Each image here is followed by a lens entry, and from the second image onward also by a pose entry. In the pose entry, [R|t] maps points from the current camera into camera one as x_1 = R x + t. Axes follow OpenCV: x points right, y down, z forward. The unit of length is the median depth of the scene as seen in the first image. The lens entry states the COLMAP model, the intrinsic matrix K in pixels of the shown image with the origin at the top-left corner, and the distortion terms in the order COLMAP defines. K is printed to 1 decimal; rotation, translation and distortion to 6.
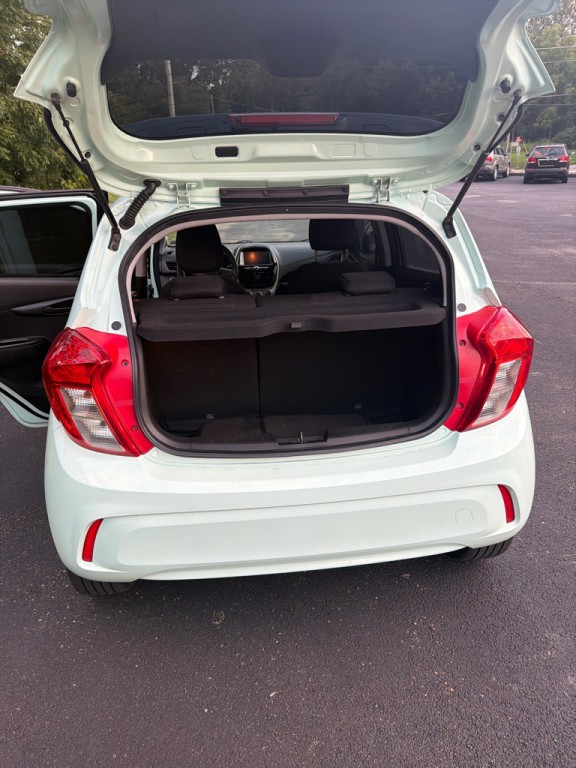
lens RADIAL K [[543.0, 0, 288.0], [0, 543.0, 384.0], [0, 0, 1]] dist [-0.014904, 0.002238]
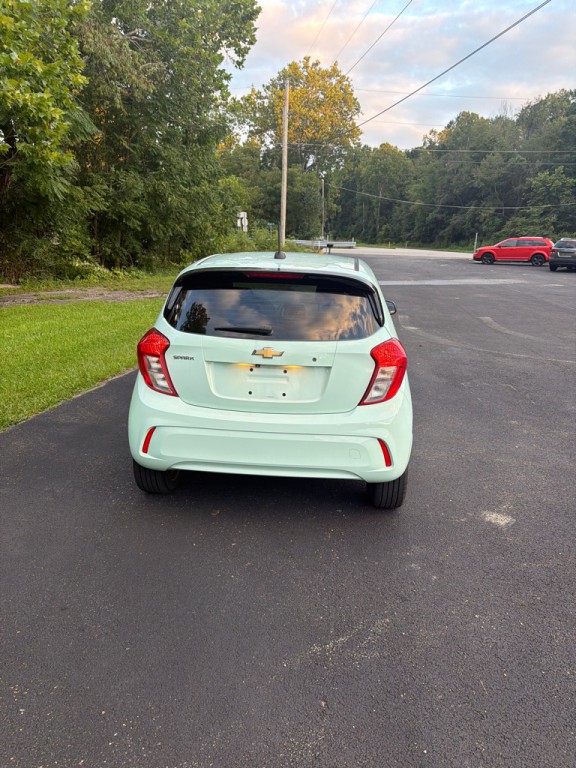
lens RADIAL K [[538.7, 0, 288.0], [0, 538.7, 384.0], [0, 0, 1]] dist [0.035434, -0.070916]
pose [[0.981221, 0.094012, -0.168425, 0.034458], [-0.115088, 0.986071, -0.120081, 0.022812], [0.154790, 0.137209, 0.978373, -0.065895]]
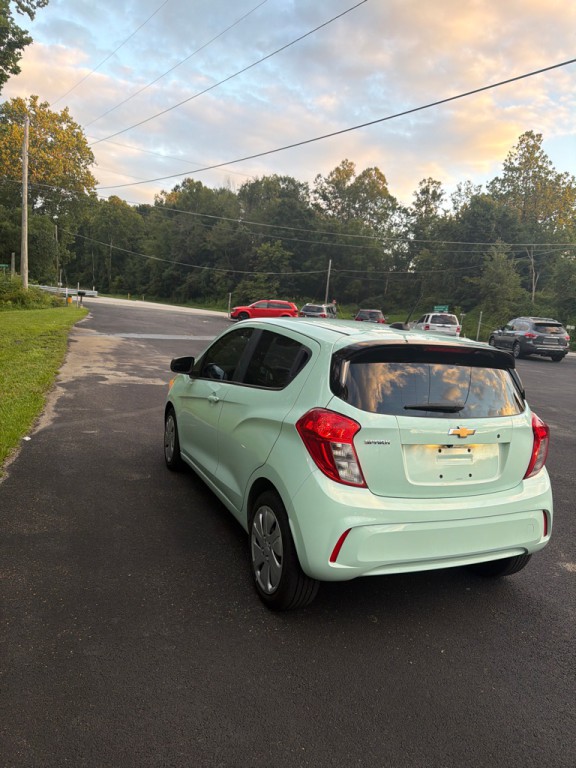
lens RADIAL K [[538.7, 0, 288.0], [0, 538.7, 384.0], [0, 0, 1]] dist [0.035434, -0.070916]
pose [[0.946866, 0.069605, 0.314007, -0.086642], [0.008158, 0.970790, -0.239794, 0.018049], [-0.321526, 0.229614, 0.918640, -0.038779]]
